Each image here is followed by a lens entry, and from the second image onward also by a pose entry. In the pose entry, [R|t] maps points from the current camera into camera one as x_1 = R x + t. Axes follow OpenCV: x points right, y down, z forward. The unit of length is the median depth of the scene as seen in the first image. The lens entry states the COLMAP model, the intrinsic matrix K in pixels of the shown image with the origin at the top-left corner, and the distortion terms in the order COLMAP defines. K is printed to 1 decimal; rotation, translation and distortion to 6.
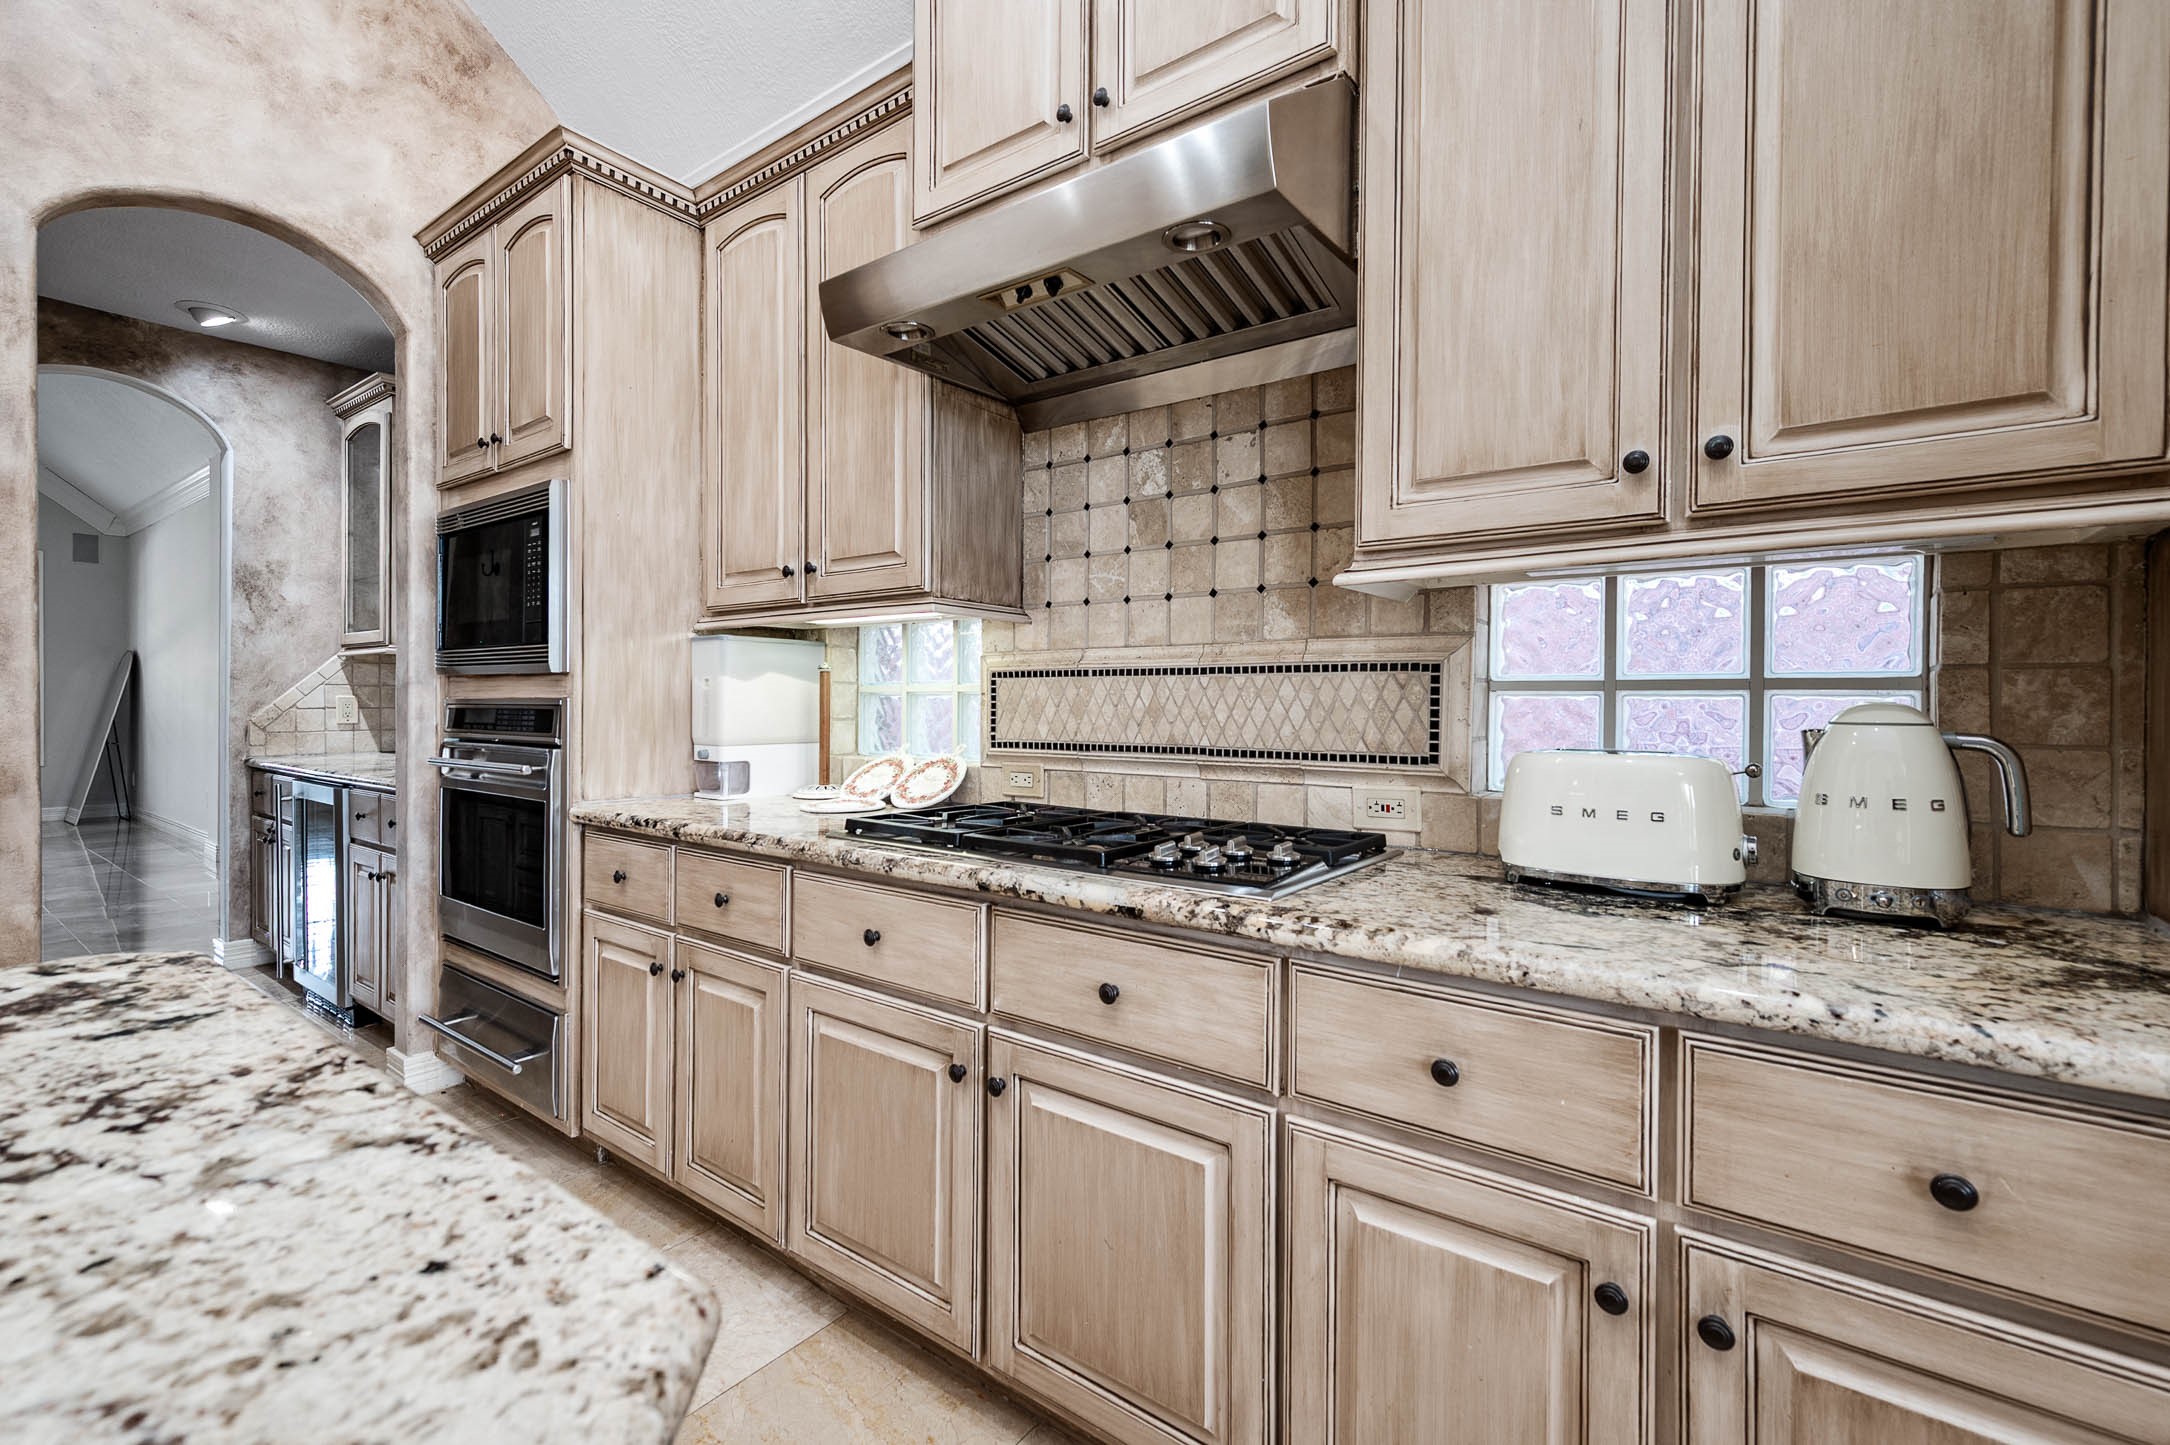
lens RADIAL K [[931.2, 0, 1074.4], [0, 931.2, 711.4], [0, 0, 1]] dist [0.001462, 0.000591]
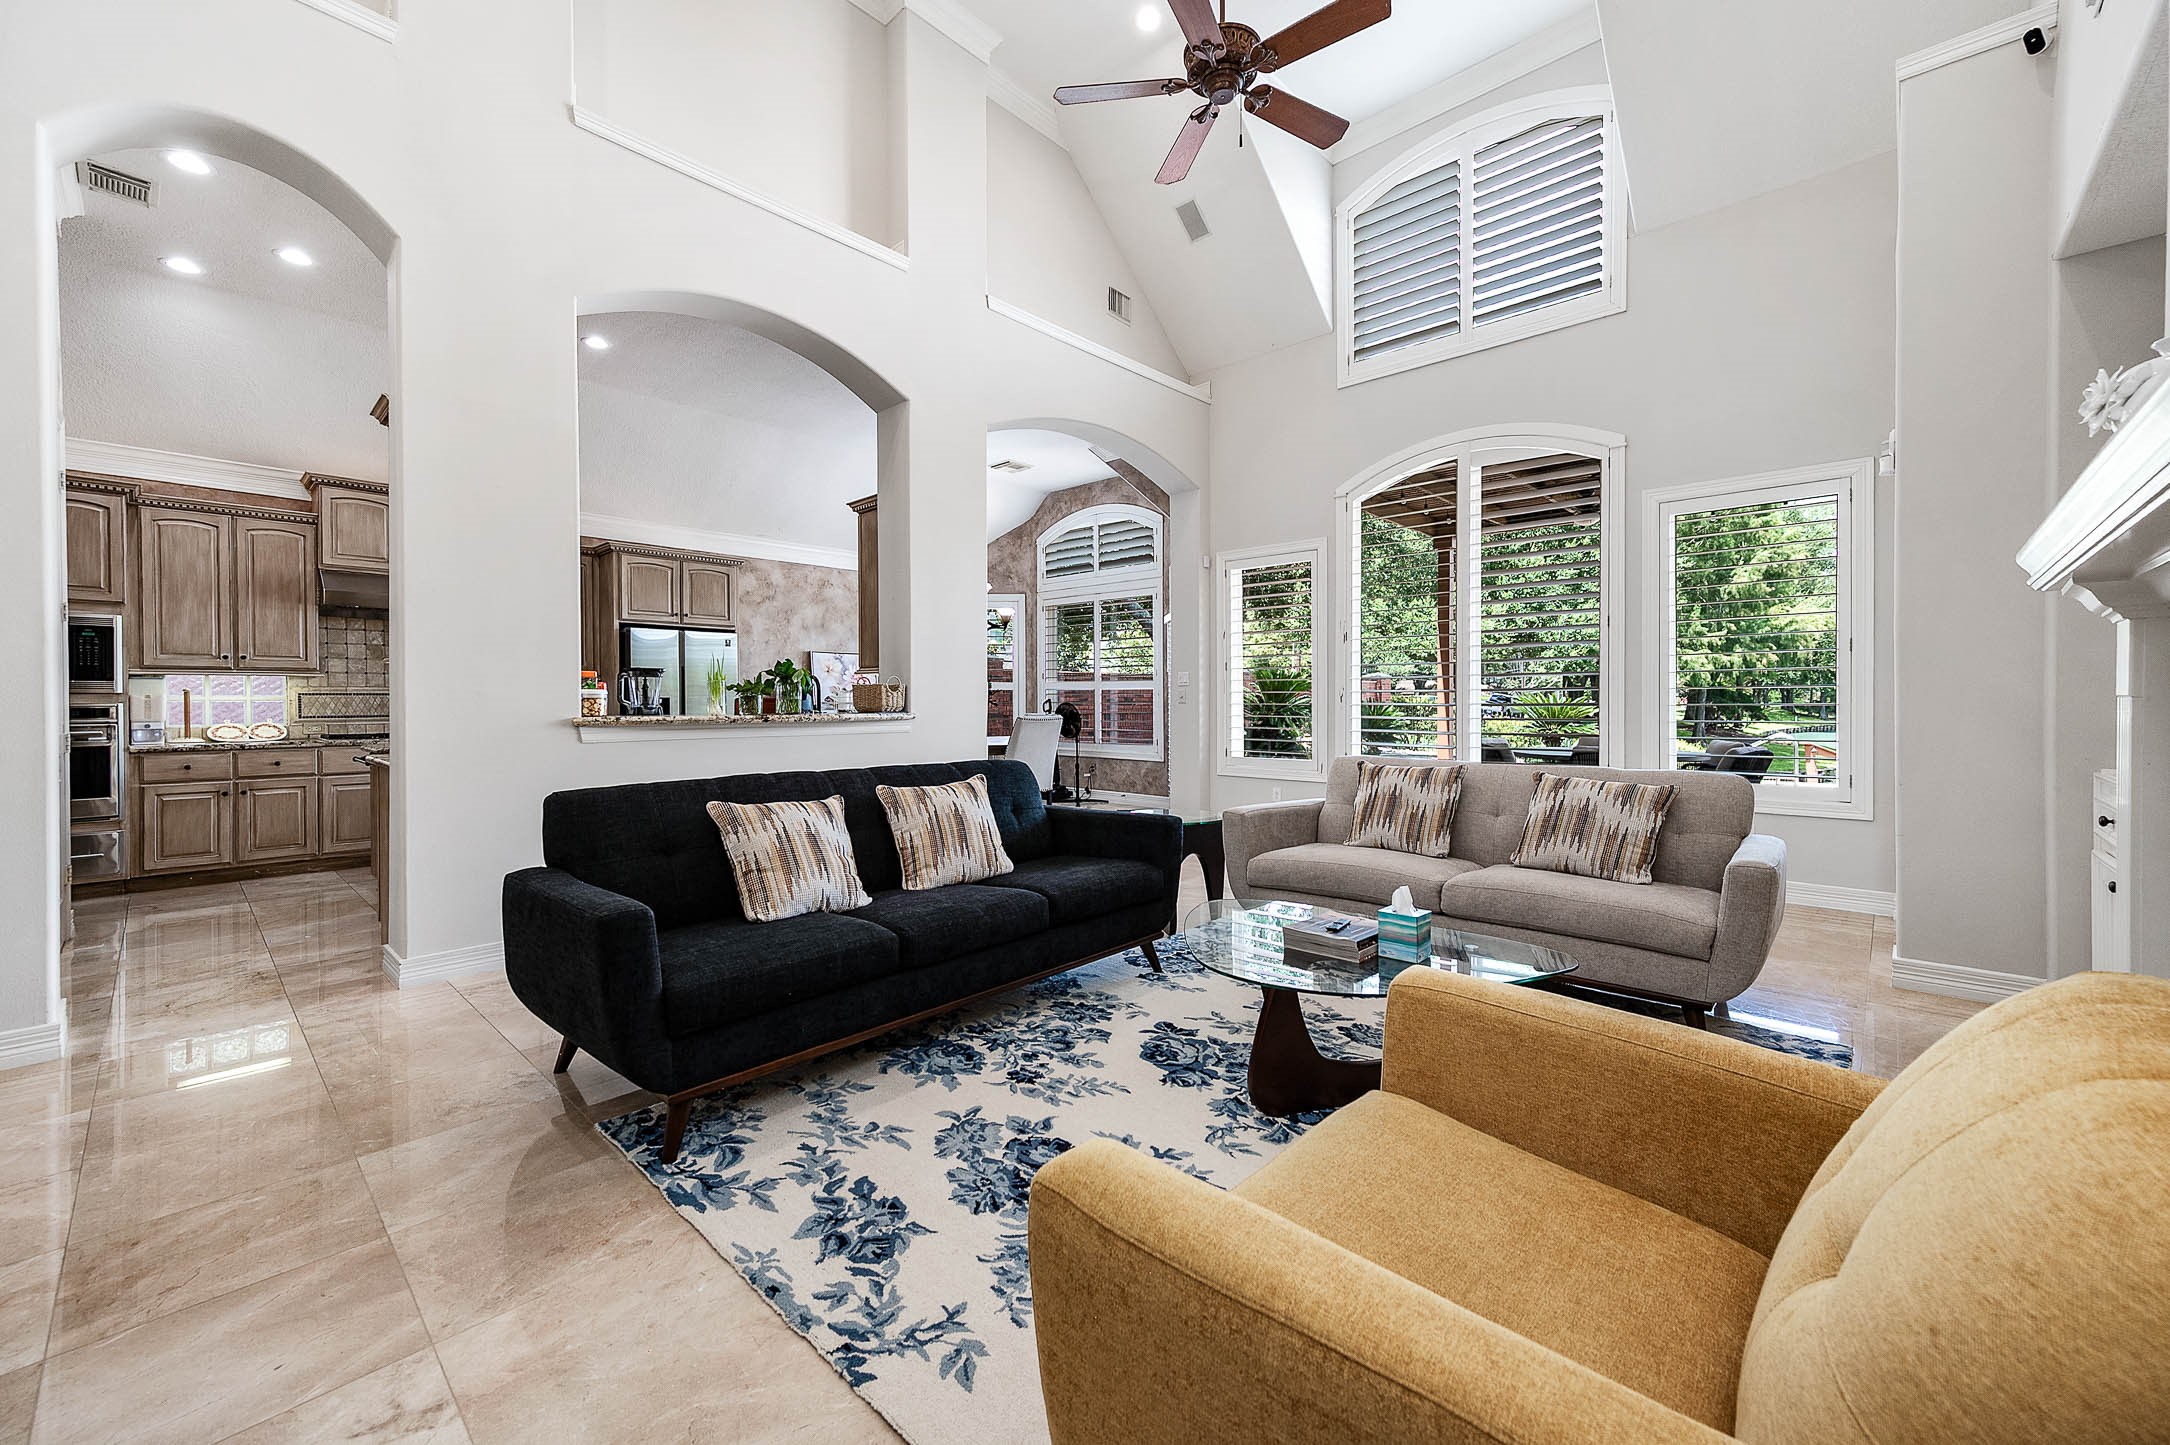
lens RADIAL K [[857.6, 0, 1088.6], [0, 857.6, 710.8], [0, 0, 1]] dist [0.008733, 0.001575]
pose [[0.112211, -0.018622, 0.993510, -2.615963], [0.010389, 0.999792, 0.017566, -0.008529], [-0.993630, 0.008350, 0.112381, -1.869636]]
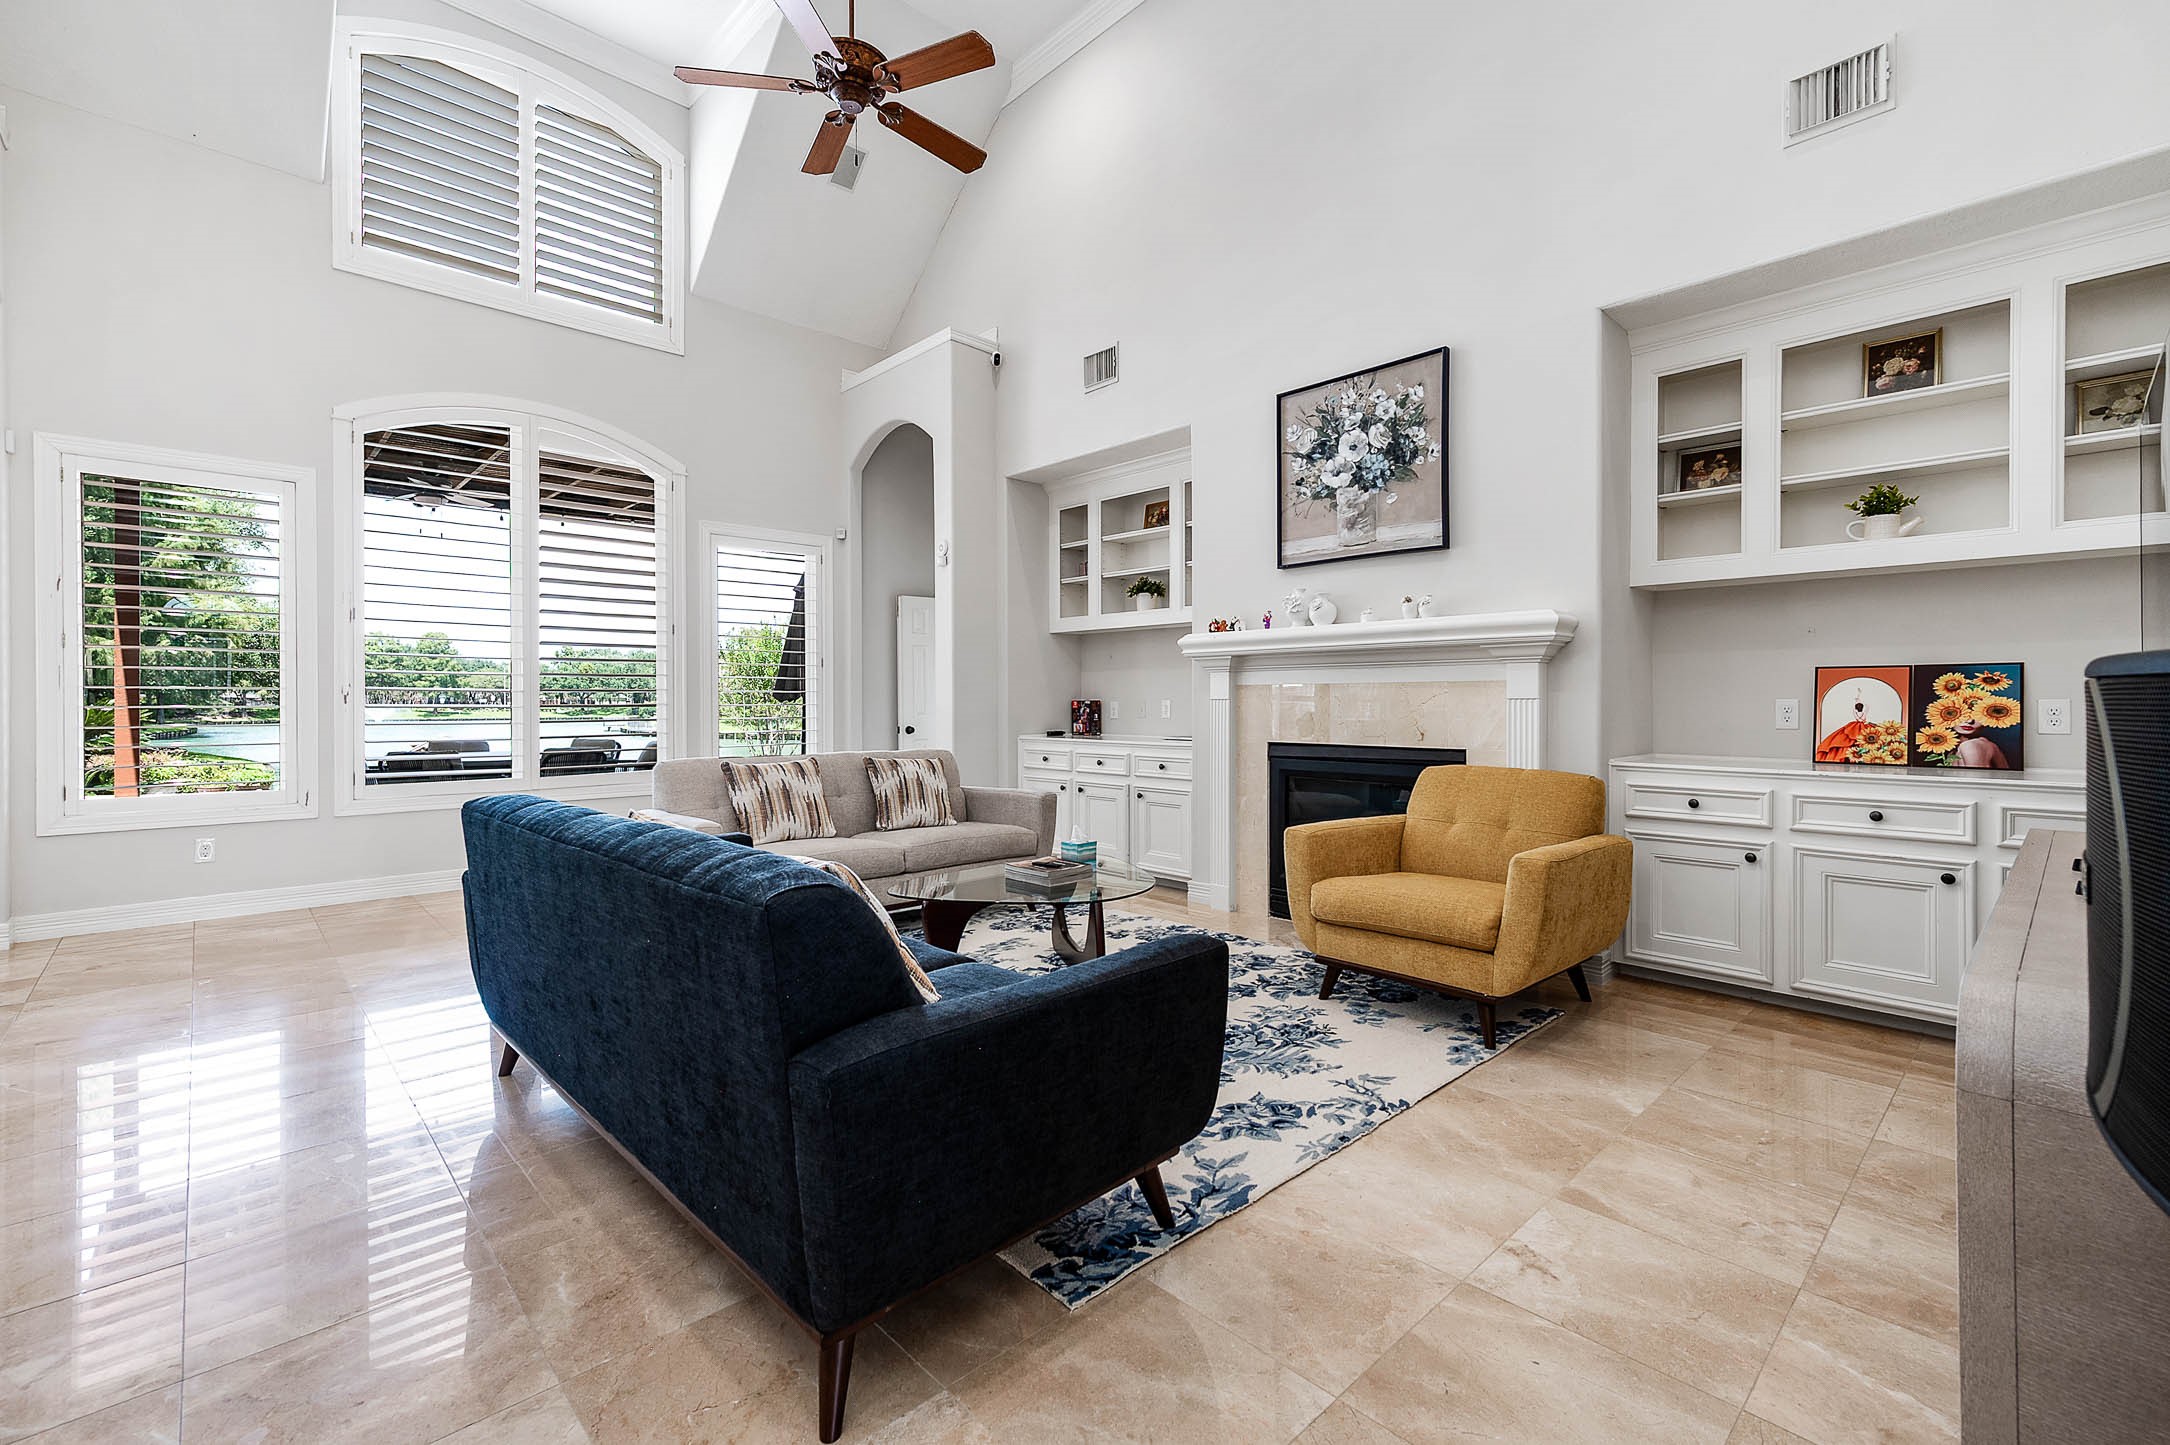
lens RADIAL K [[931.2, 0, 1088.8], [0, 931.2, 711.8], [0, 0, 1]] dist [0.001462, 0.000591]
pose [[-0.985559, -0.009309, 0.169075, -1.743516], [-0.006263, 0.999809, 0.018538, -0.010040], [-0.169215, 0.017212, -0.985429, -0.300209]]
